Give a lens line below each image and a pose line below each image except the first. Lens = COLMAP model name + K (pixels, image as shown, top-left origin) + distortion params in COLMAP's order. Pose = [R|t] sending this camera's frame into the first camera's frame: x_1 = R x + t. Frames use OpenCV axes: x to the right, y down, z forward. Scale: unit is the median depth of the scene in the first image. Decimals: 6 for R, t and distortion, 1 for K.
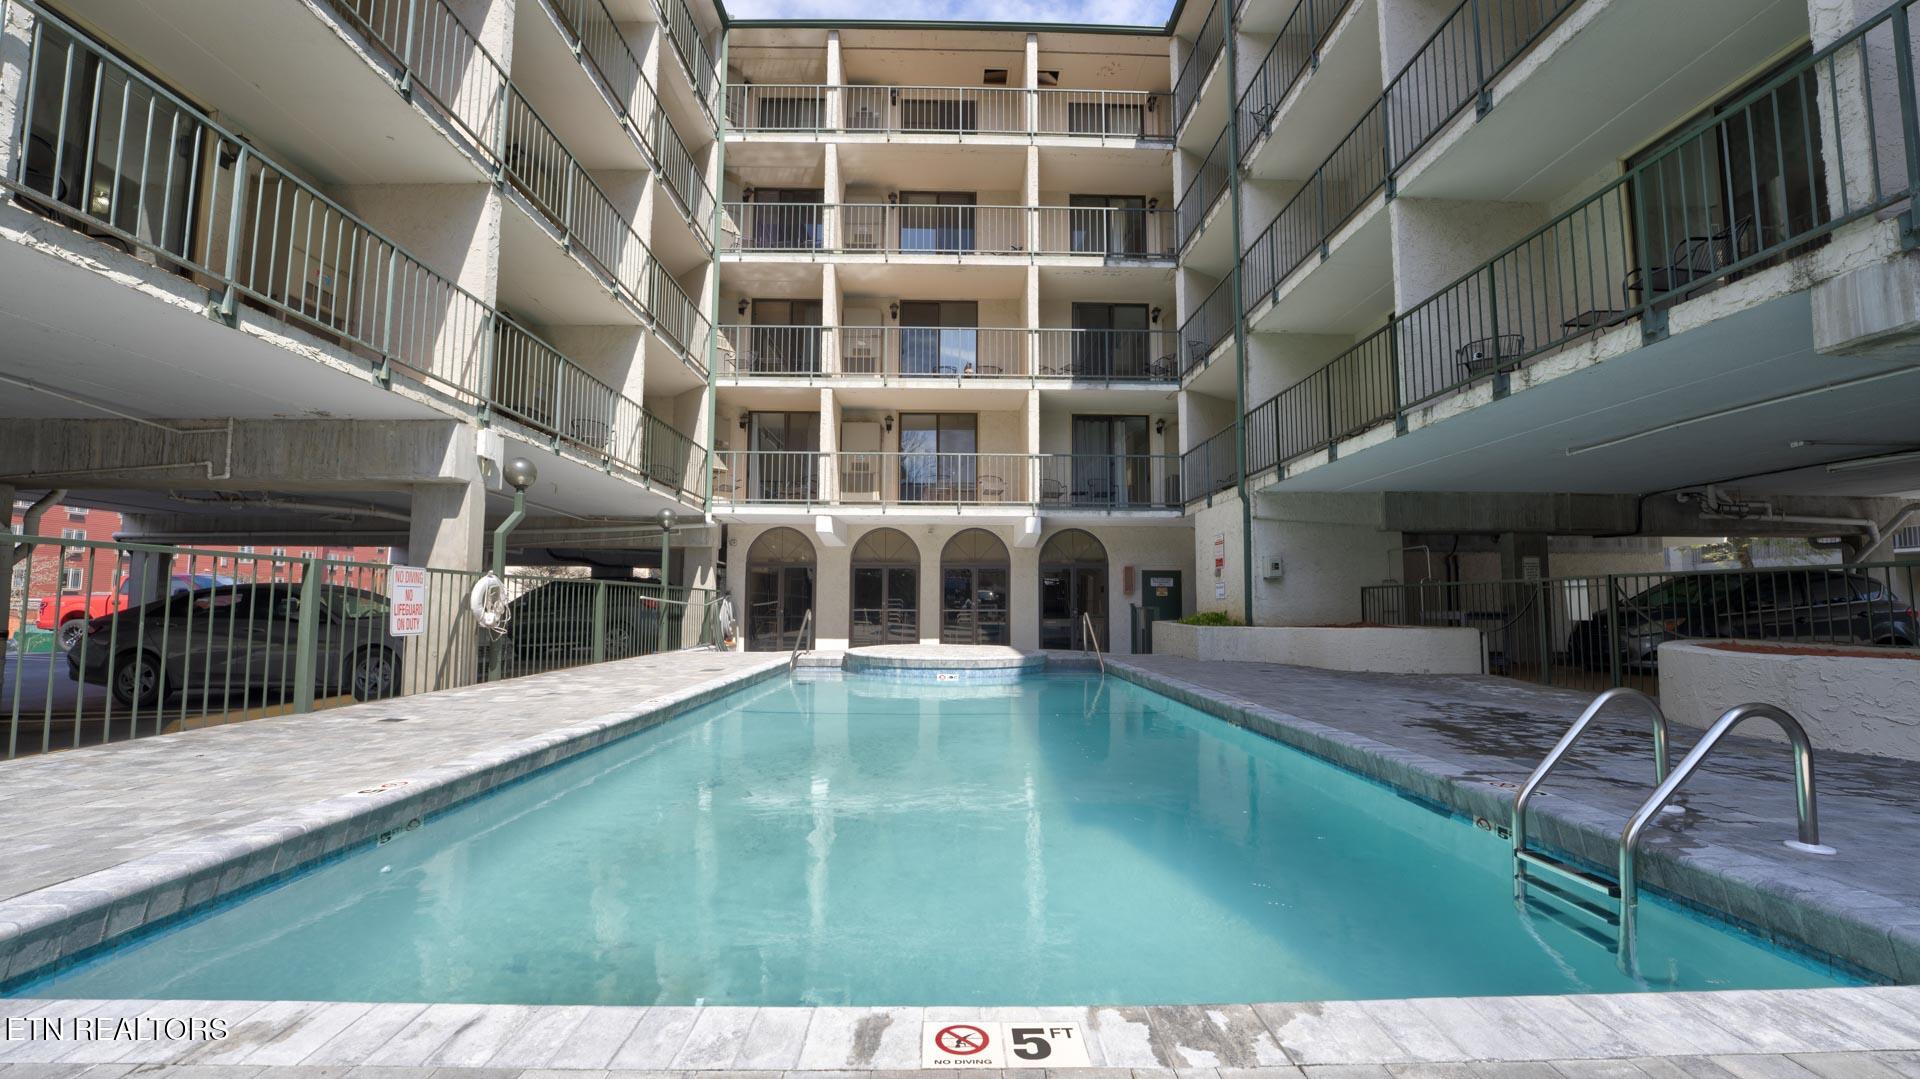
lens RADIAL K [[782.0, 0, 960.0], [0, 782.0, 539.5], [0, 0, 1]] dist [-0.024877, 0.000572]
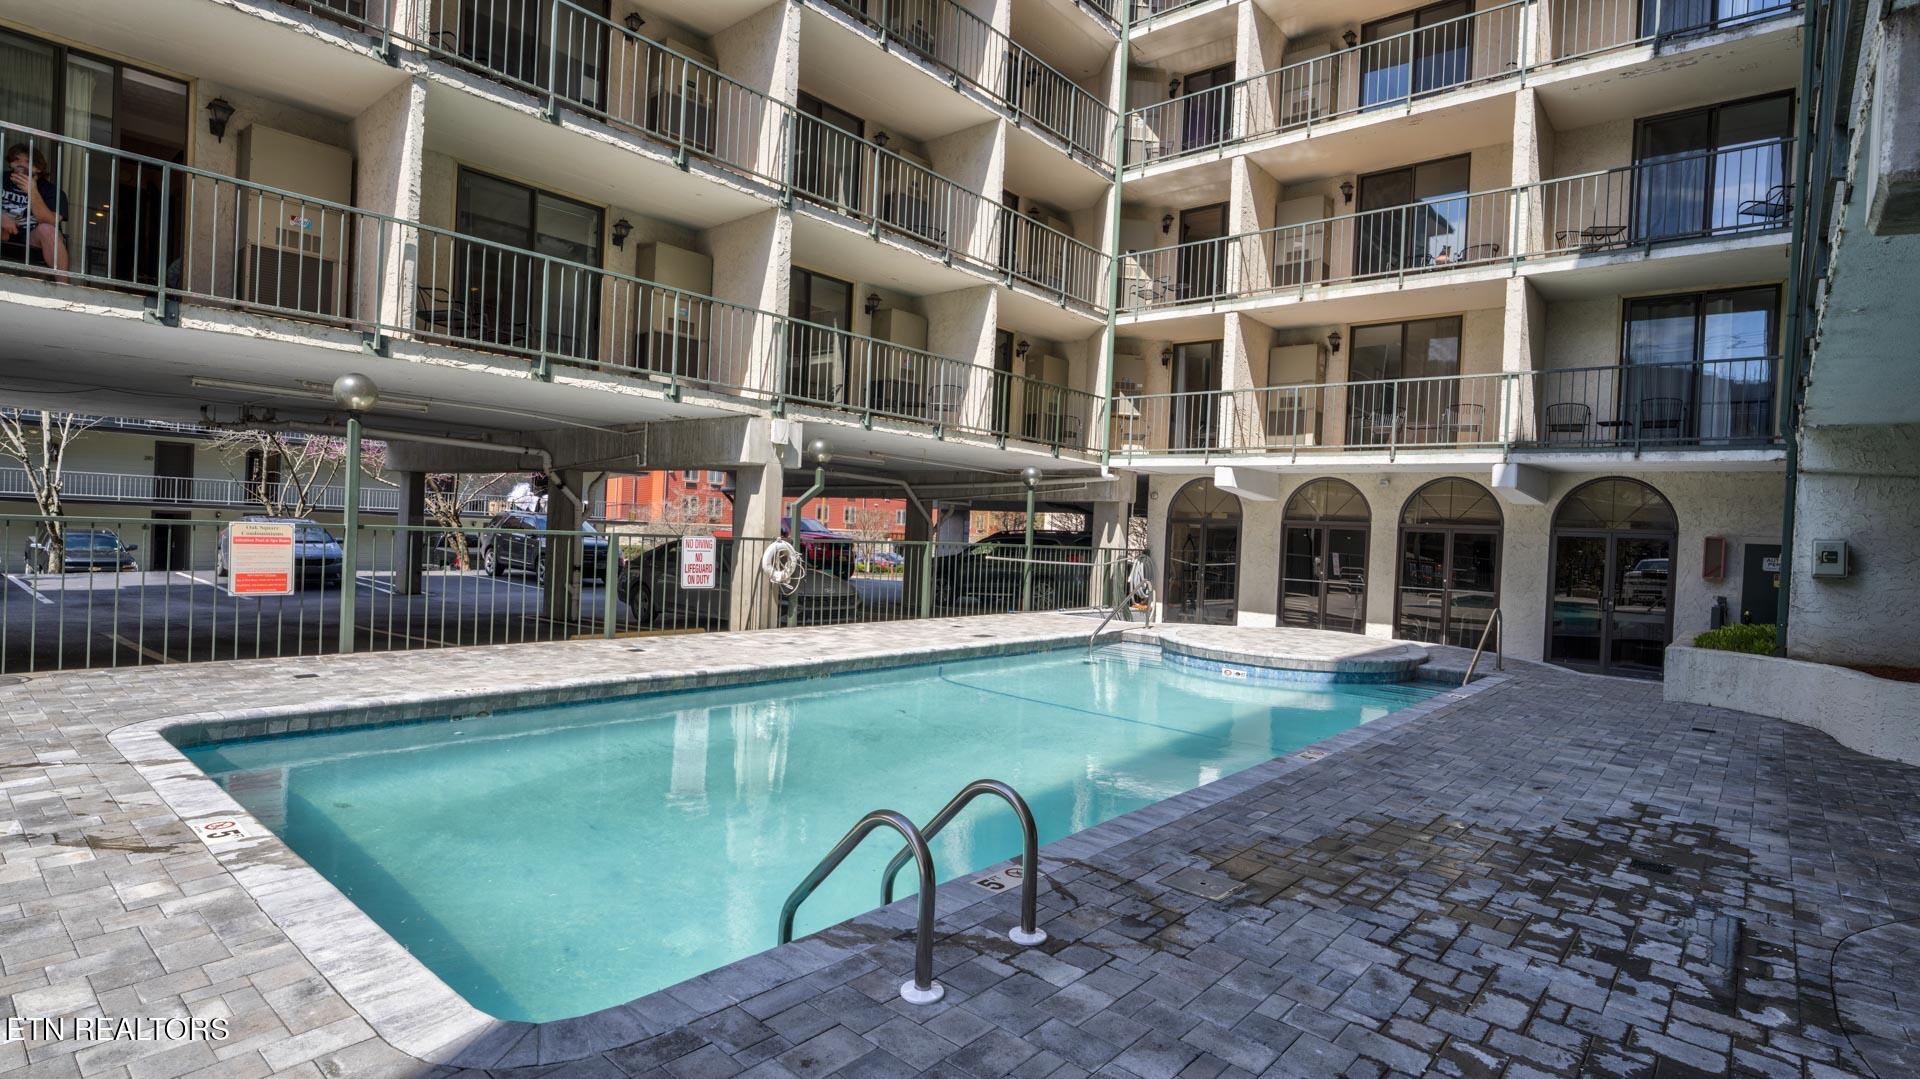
lens RADIAL K [[950.6, 0, 960.0], [0, 950.6, 539.5], [0, 0, 1]] dist [-0.010319, -0.000219]
pose [[0.743484, 0.035917, -0.667789, 0.300599], [0.015006, 0.997409, 0.070352, -0.028411], [0.668585, -0.062326, 0.741019, 0.043350]]
